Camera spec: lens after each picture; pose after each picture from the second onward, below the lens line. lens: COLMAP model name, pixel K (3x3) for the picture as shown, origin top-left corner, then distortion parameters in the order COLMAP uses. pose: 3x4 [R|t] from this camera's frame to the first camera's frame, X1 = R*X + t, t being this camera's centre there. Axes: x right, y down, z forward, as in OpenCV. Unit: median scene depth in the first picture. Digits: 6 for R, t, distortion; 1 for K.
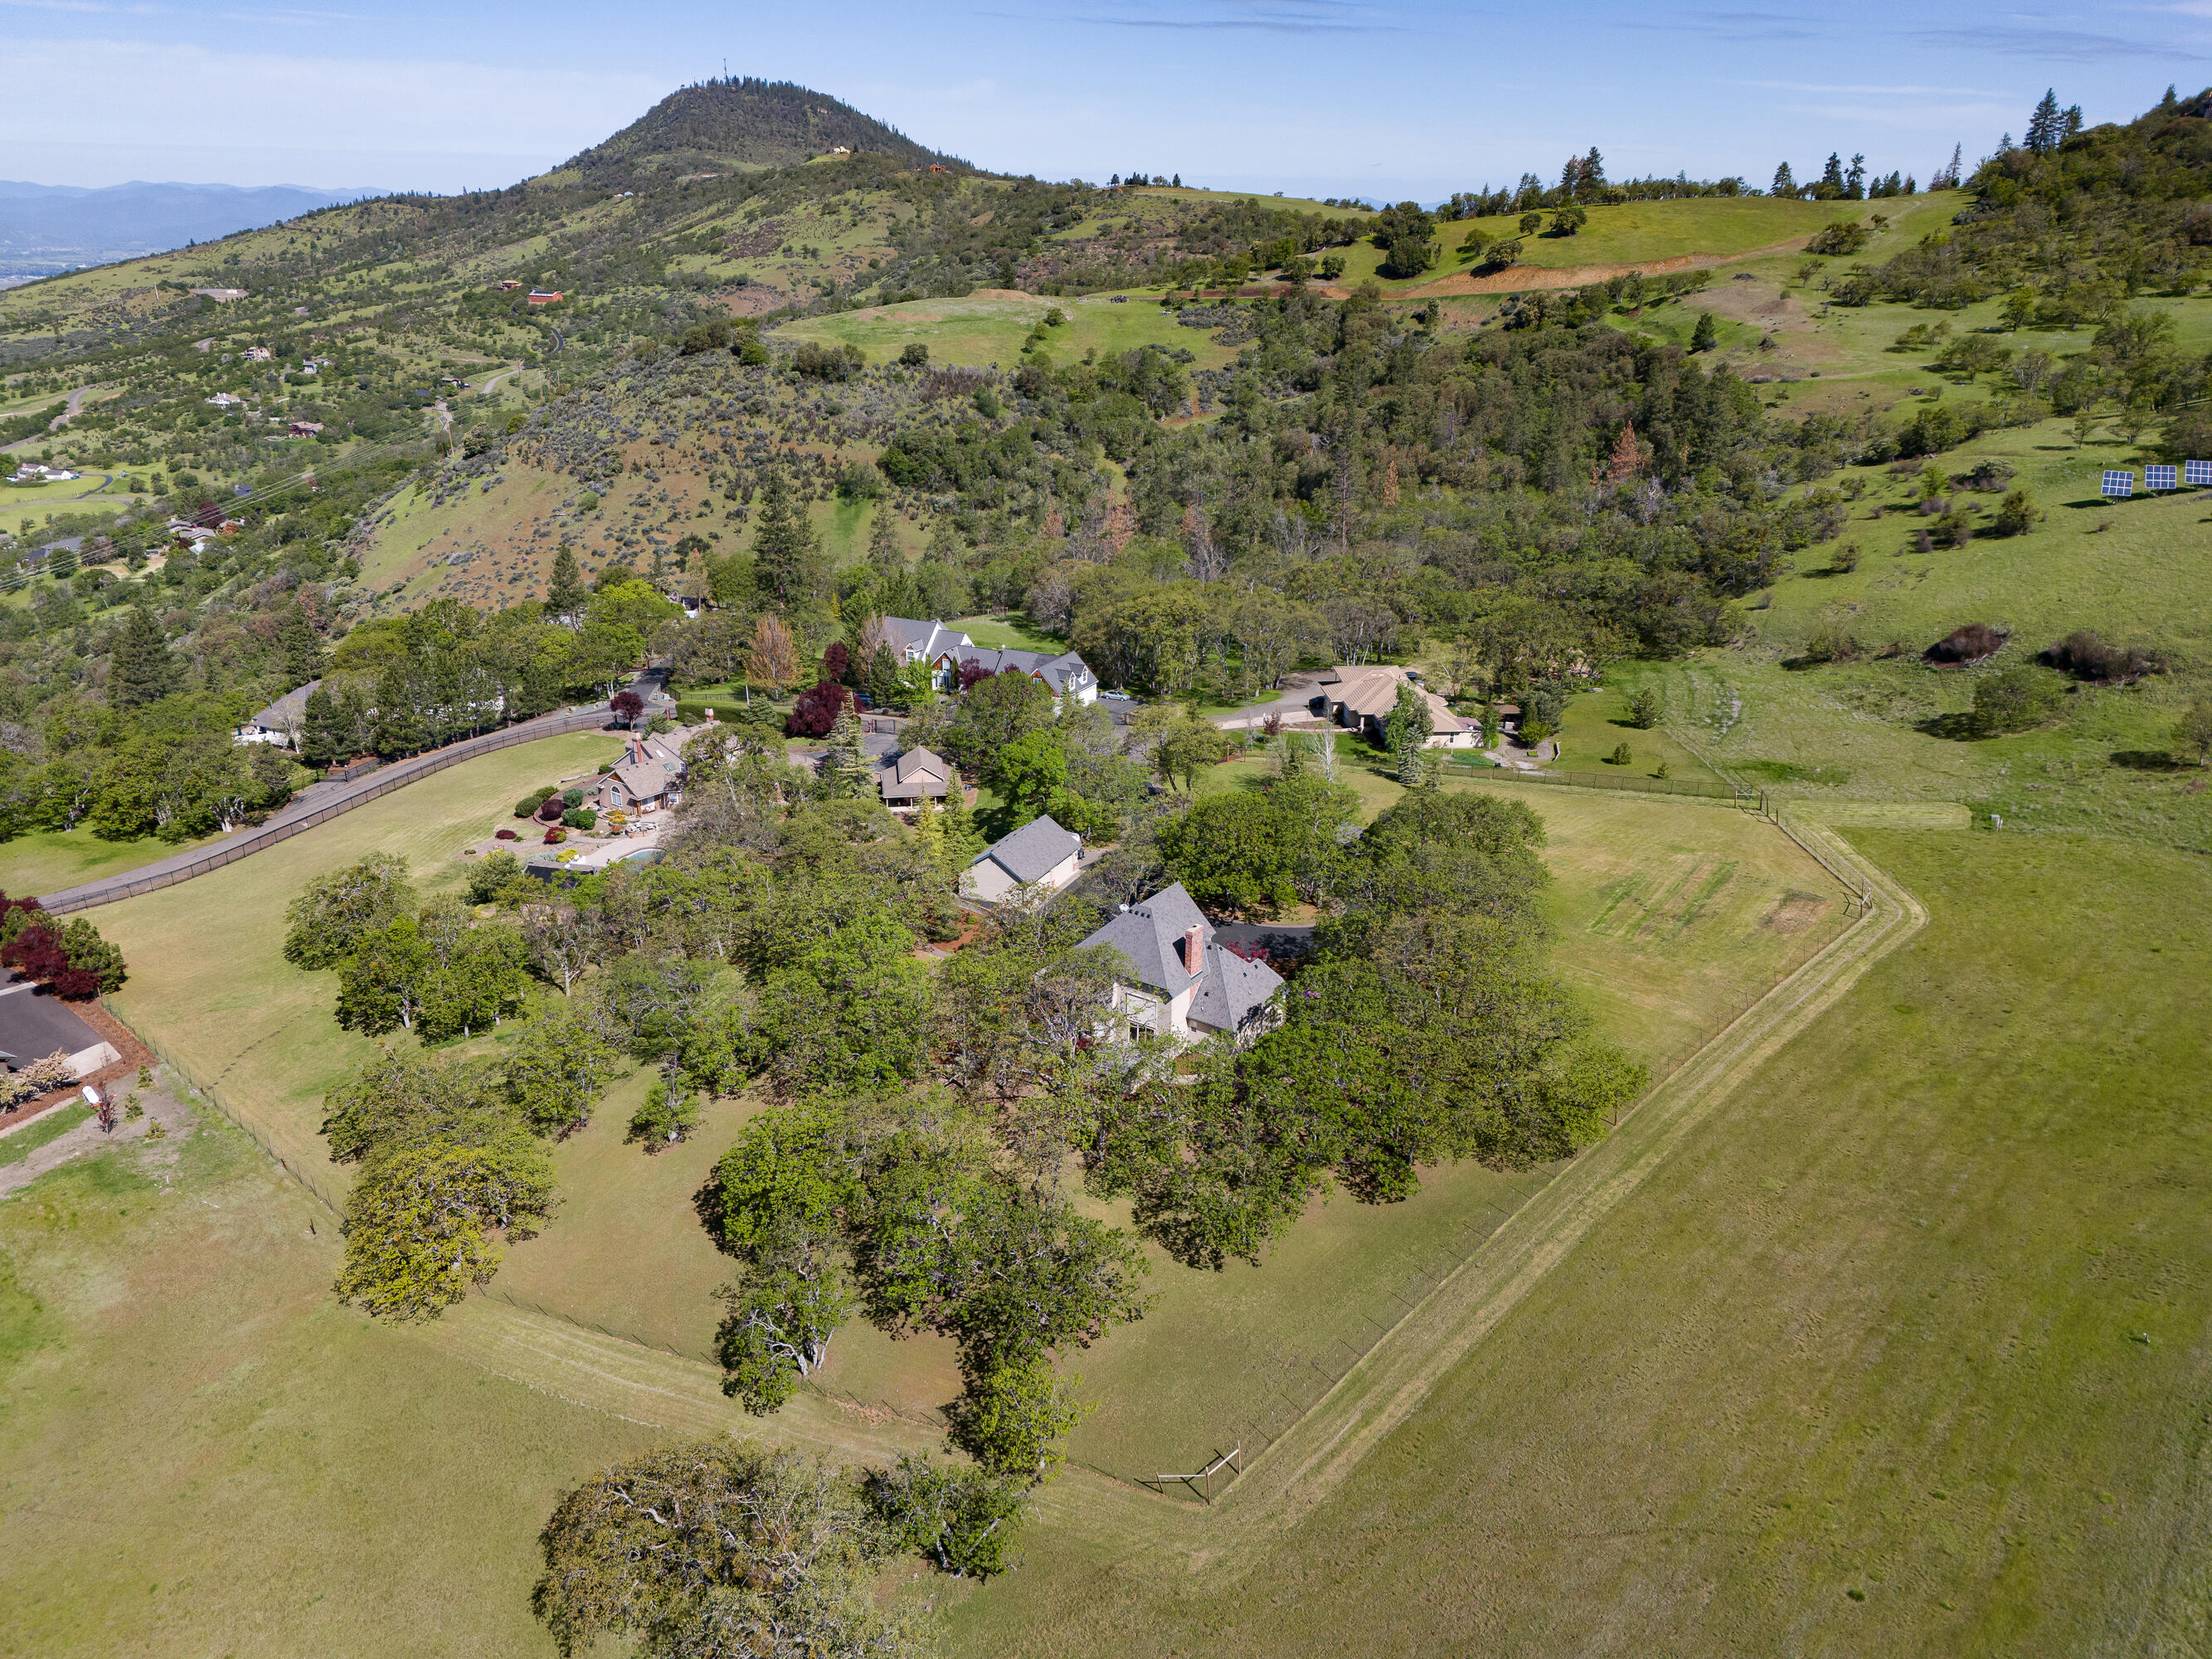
lens RADIAL K [[1612.9, 0, 1104.3], [0, 1612.9, 824.6], [0, 0, 1]] dist [0.075212, -0.071952]
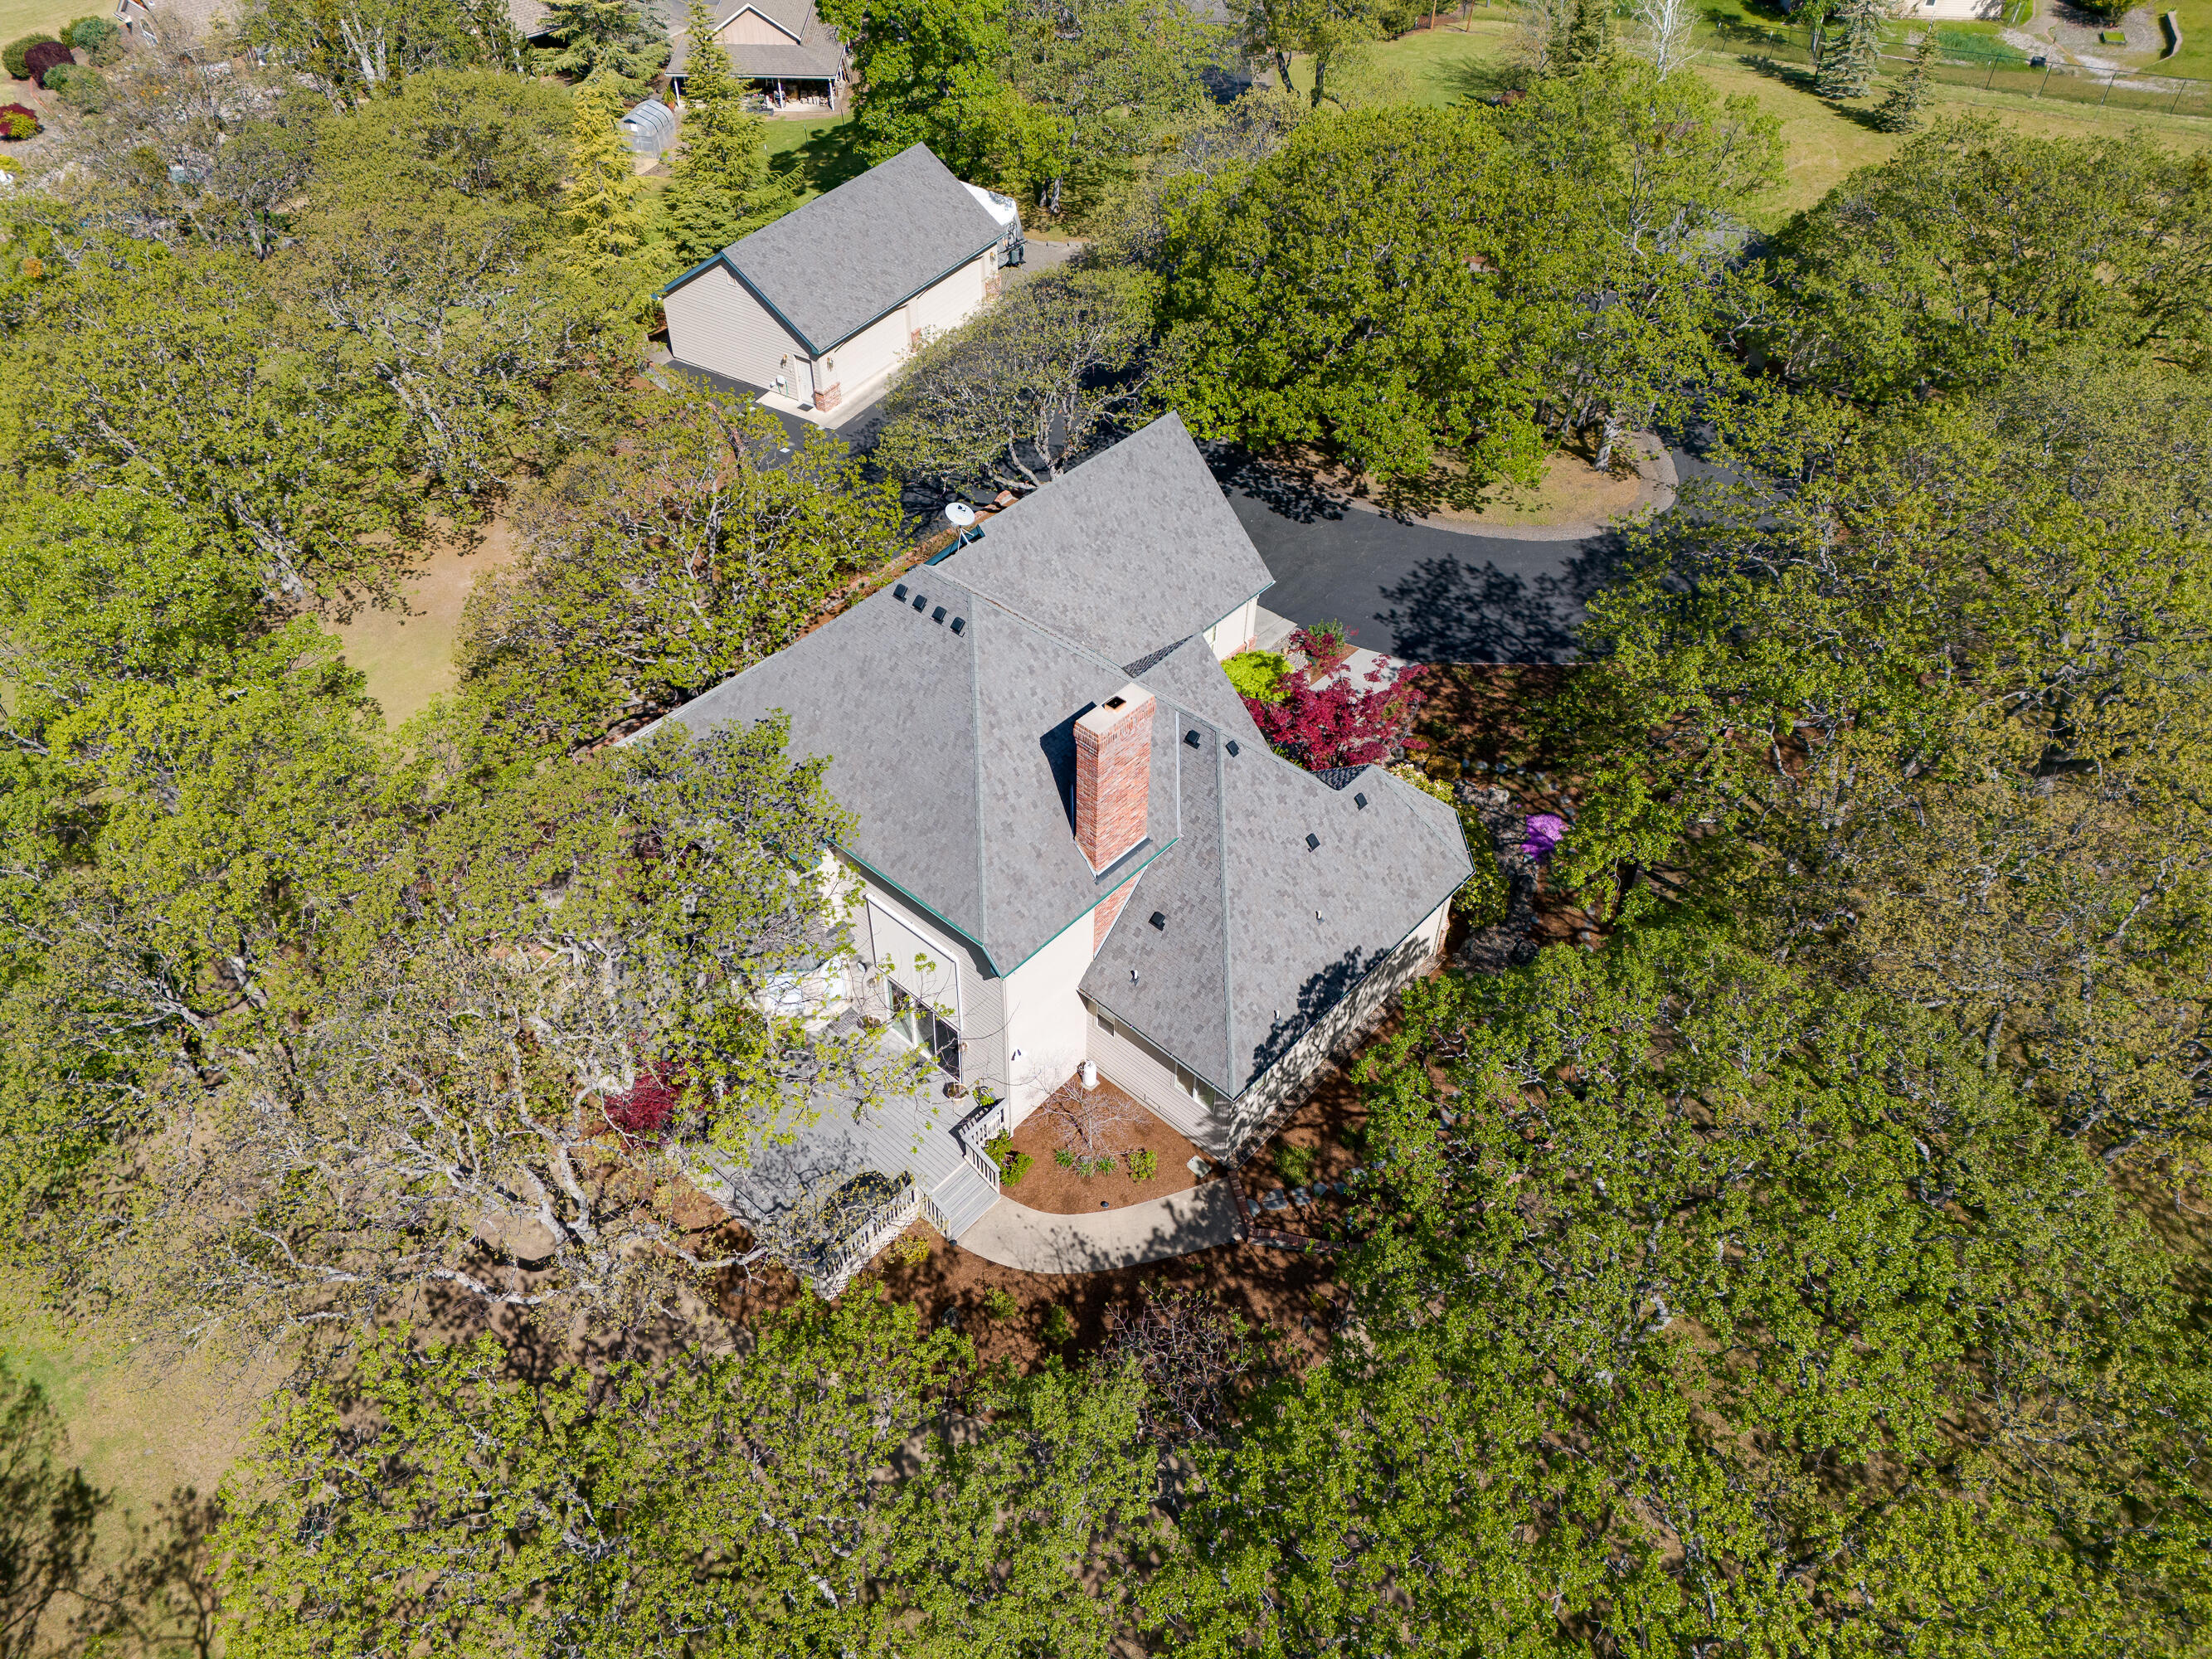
lens RADIAL K [[1612.9, 0, 1104.3], [0, 1612.9, 824.6], [0, 0, 1]] dist [0.075212, -0.071952]
pose [[0.991155, 0.092221, -0.095428, 0.019994], [-0.047267, 0.917250, 0.395497, -0.004436], [0.124004, -0.387488, 0.913497, 0.190971]]
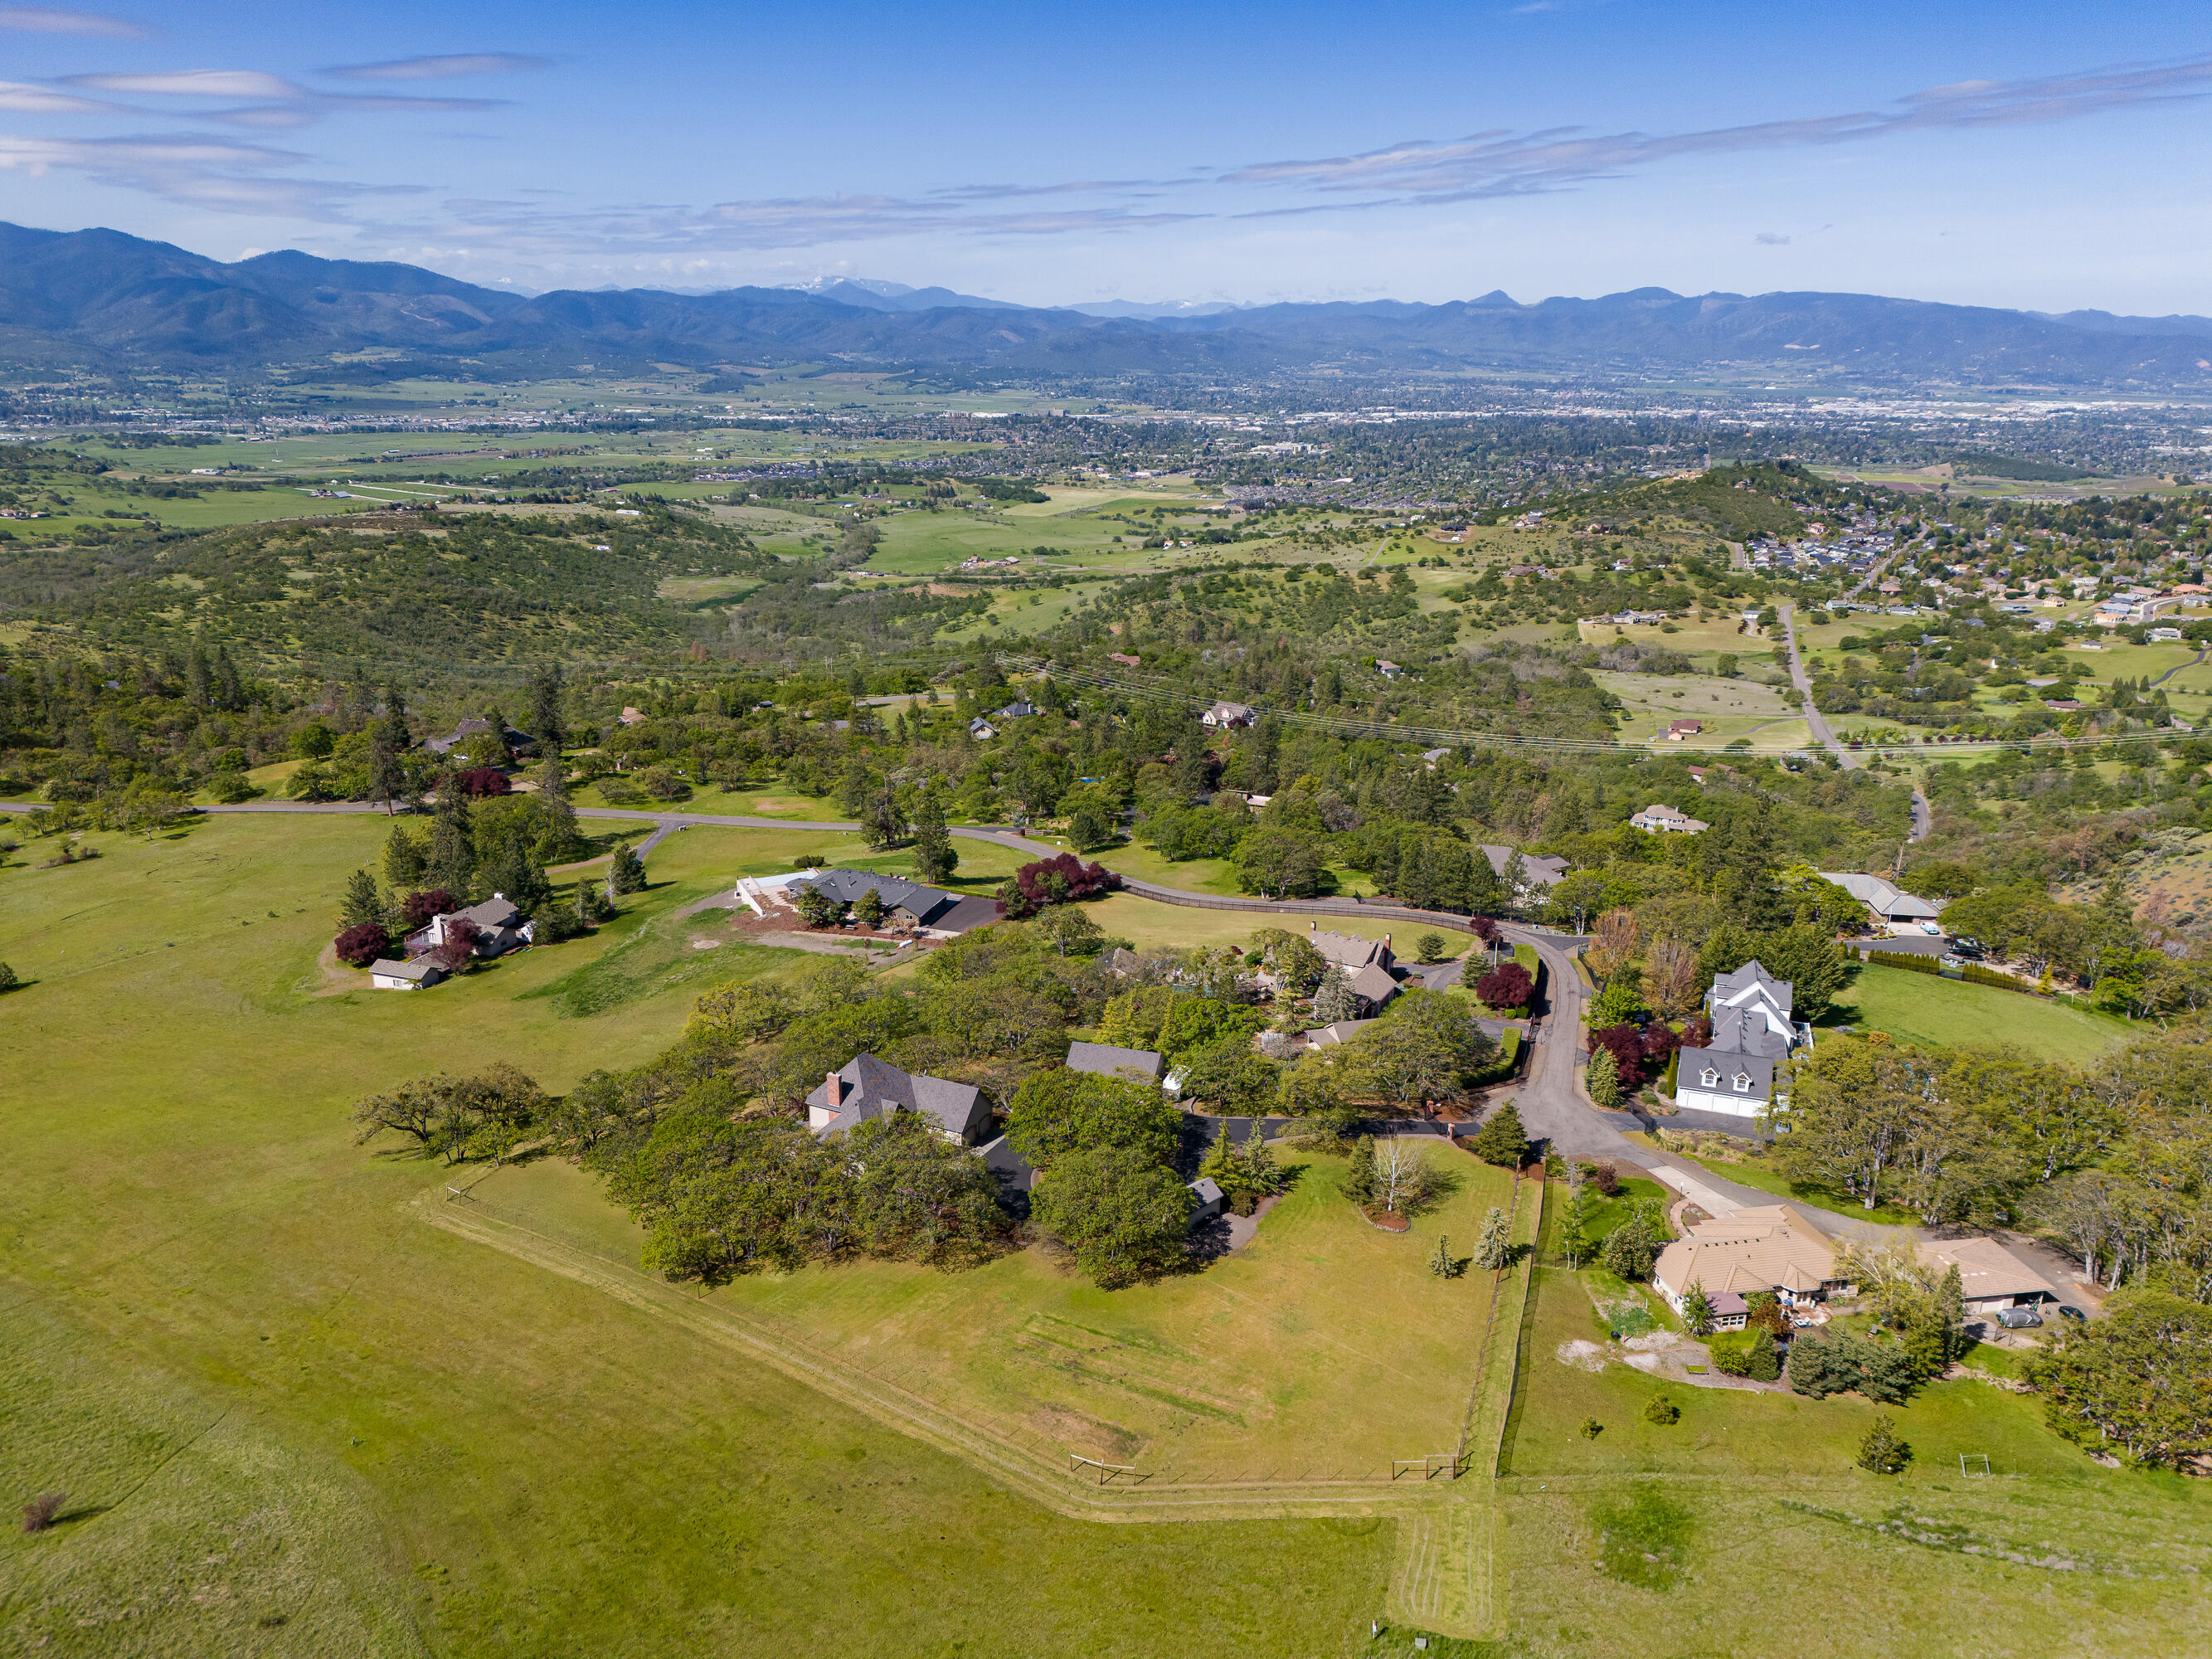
lens RADIAL K [[1608.2, 0, 1106.0], [0, 1608.2, 829.5], [0, 0, 1]] dist [0.102393, -0.125726]
pose [[0.132714, 0.287908, -0.948418, 0.363914], [-0.355159, 0.907154, 0.225683, -0.143733], [0.925337, 0.306888, 0.222645, 0.205714]]
